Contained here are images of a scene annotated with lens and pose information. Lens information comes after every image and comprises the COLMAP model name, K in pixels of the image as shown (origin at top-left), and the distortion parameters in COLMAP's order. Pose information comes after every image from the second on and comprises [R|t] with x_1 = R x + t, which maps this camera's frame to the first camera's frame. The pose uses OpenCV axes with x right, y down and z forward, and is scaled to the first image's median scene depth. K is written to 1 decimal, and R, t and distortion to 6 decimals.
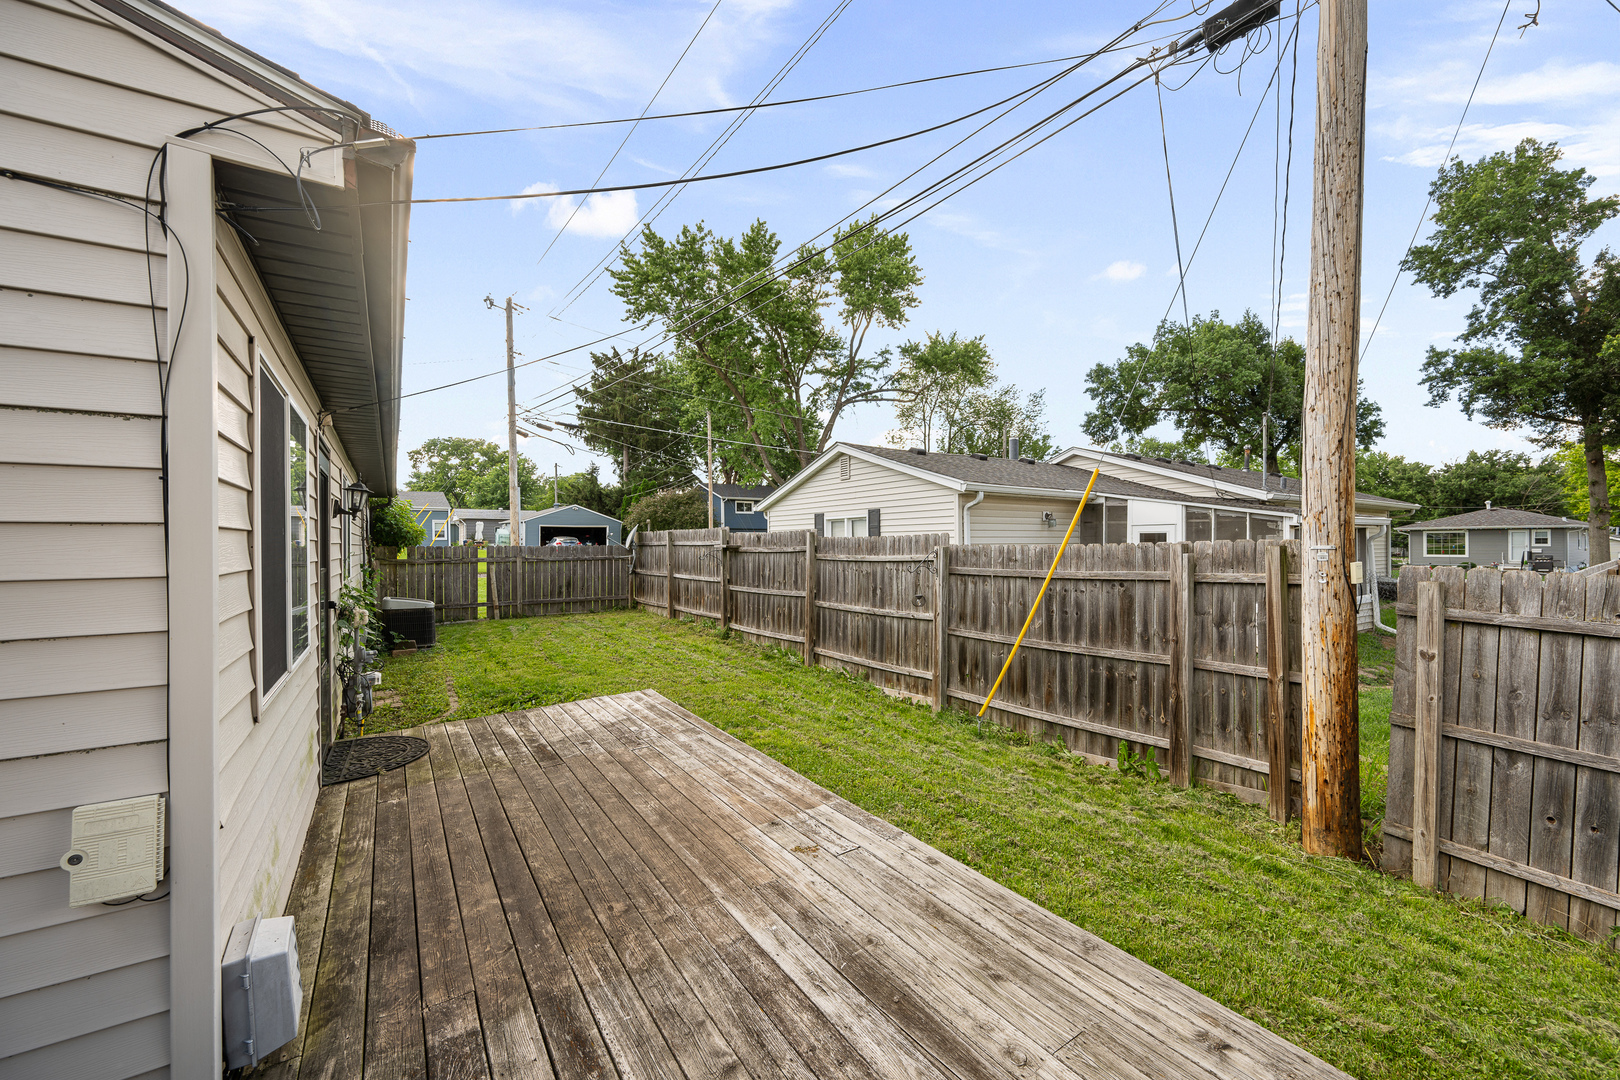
lens RADIAL K [[656.4, 0, 801.9], [0, 656.4, 535.7], [0, 0, 1]] dist [-0.000954, 0.000242]
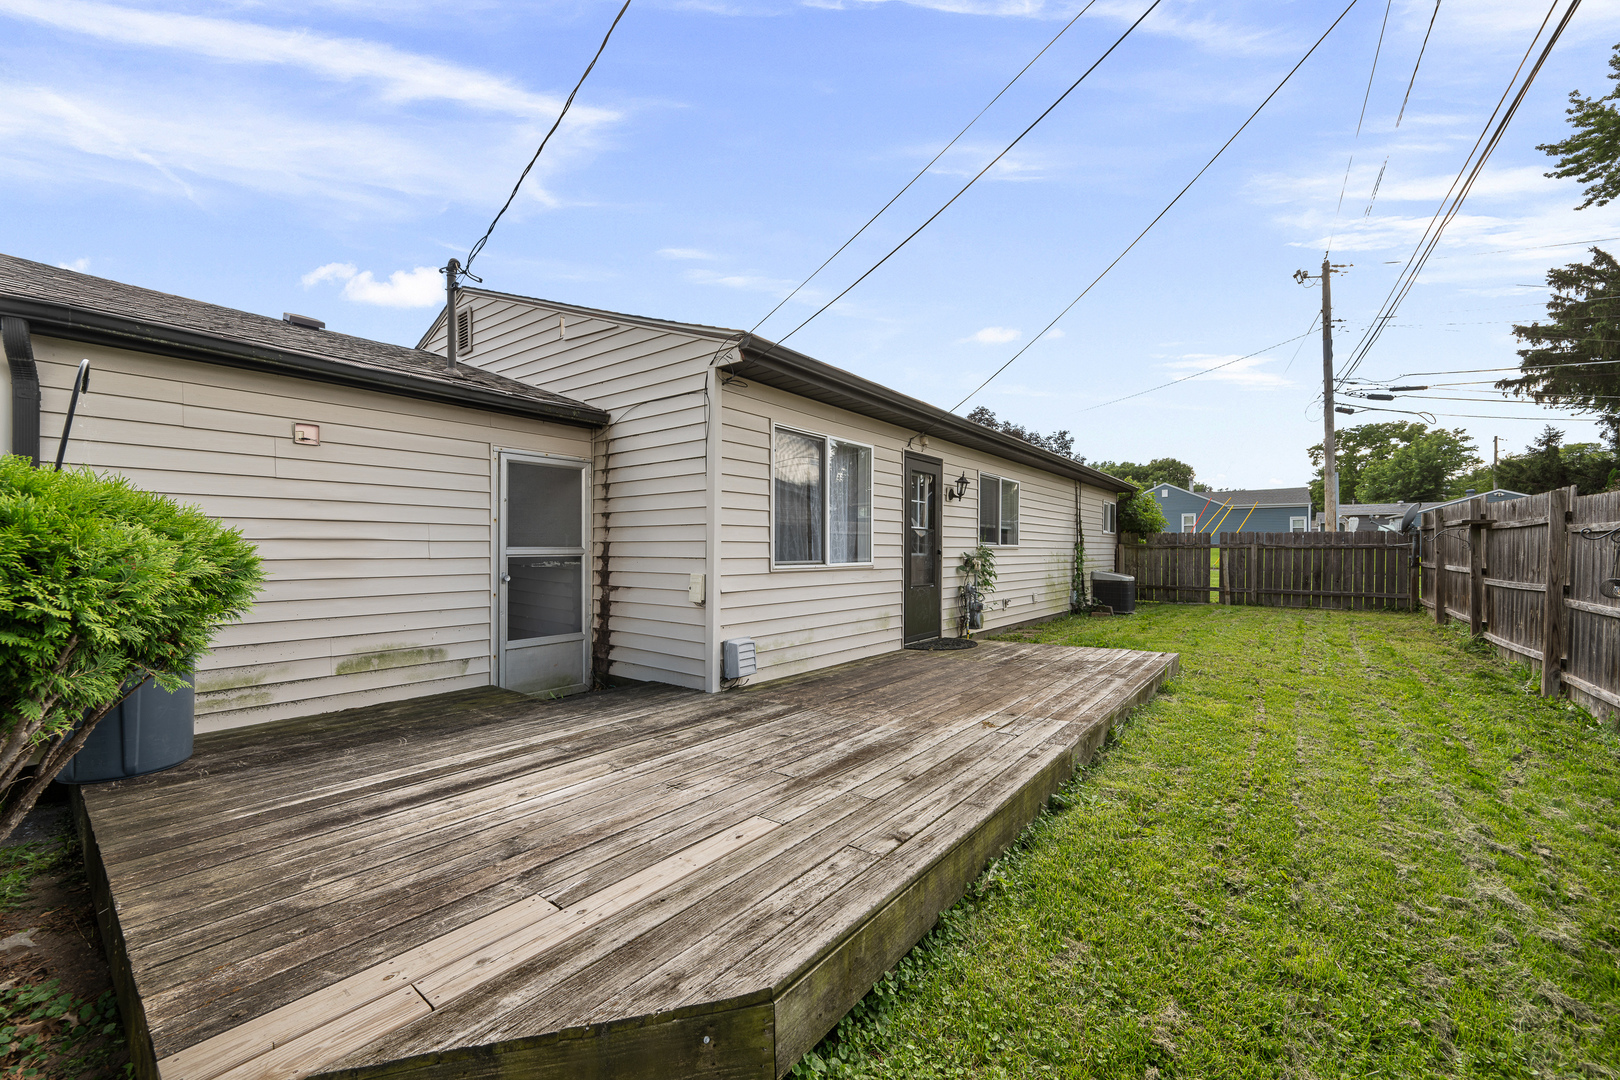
lens RADIAL K [[656.4, 0, 792.6], [0, 656.4, 552.9], [0, 0, 1]] dist [-0.000954, 0.000242]
pose [[0.271788, 0.012535, -0.962275, 0.366601], [-0.001753, 0.999920, 0.012530, 0.040825], [0.962355, -0.001719, 0.271789, 0.090983]]
